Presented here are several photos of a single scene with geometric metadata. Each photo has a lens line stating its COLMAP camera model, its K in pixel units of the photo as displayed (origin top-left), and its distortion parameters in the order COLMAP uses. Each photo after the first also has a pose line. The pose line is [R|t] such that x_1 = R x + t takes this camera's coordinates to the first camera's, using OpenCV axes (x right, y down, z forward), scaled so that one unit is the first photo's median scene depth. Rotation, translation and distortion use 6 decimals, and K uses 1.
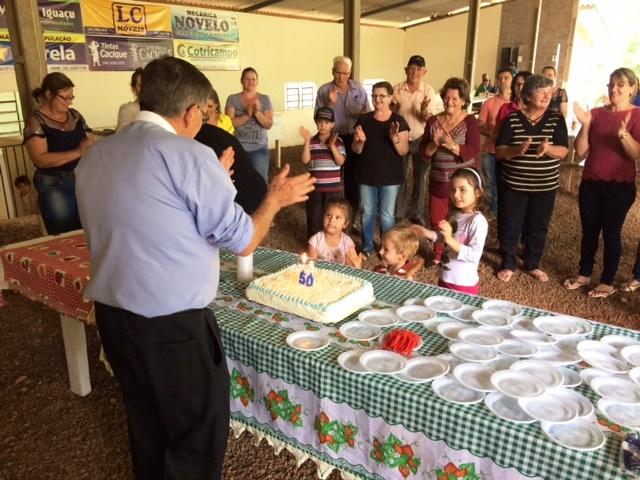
lens RADIAL K [[539.3, 0, 320.4], [0, 539.3, 239.4], [0, 0, 1]] dist [-0.008767, -0.003450]
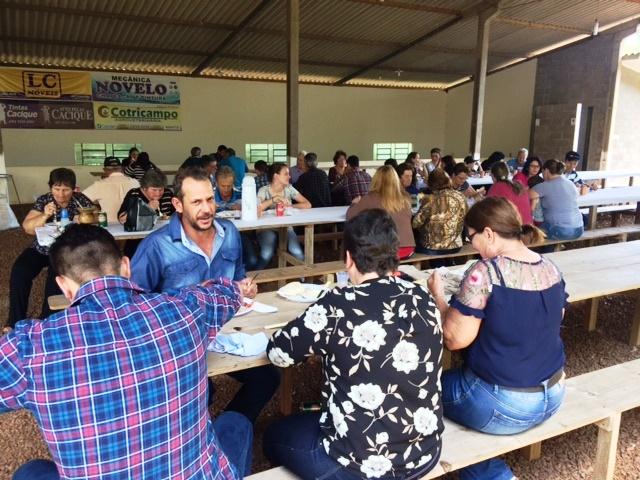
lens RADIAL K [[539.3, 0, 320.0], [0, 539.3, 240.8], [0, 0, 1]] dist [-0.008767, -0.003450]
pose [[0.902026, 0.094829, -0.421138, 0.609415], [-0.142861, 0.986178, -0.083929, -0.062494], [0.407358, 0.135870, 0.903105, 0.224633]]
